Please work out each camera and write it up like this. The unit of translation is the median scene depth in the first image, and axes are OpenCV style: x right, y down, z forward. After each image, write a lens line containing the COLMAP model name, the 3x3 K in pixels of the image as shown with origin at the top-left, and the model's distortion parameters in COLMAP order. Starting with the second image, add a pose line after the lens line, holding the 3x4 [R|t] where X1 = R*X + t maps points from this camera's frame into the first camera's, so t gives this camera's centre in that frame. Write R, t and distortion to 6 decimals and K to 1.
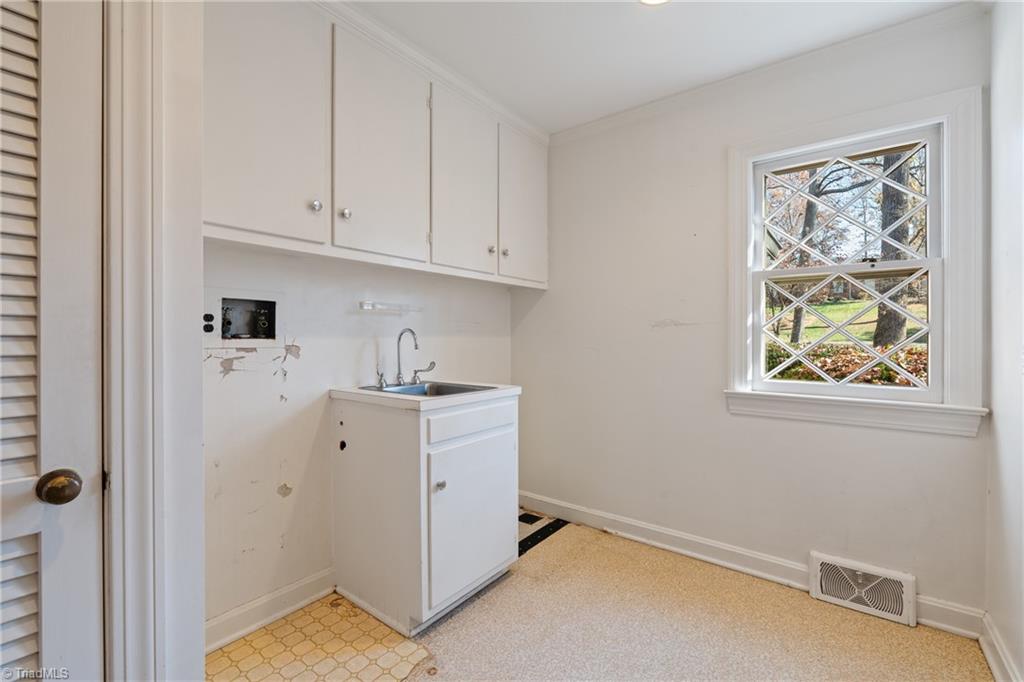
lens RADIAL K [[448.2, 0, 509.0], [0, 448.2, 340.1], [0, 0, 1]] dist [-0.007404, 0.000274]
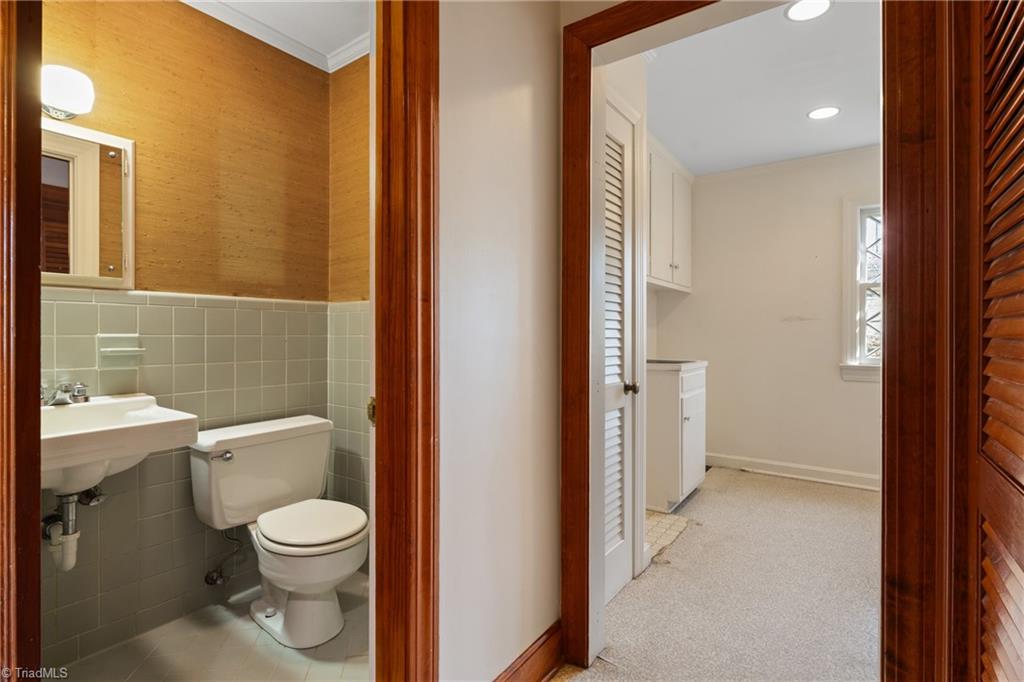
lens RADIAL K [[498.9, 0, 513.5], [0, 498.9, 338.0], [0, 0, 1]] dist [-0.002480, -0.000259]
pose [[0.998974, 0.003377, 0.045161, -0.669823], [-0.003342, 0.999994, -0.000851, 0.031578], [-0.045163, 0.000700, 0.998979, -0.590358]]
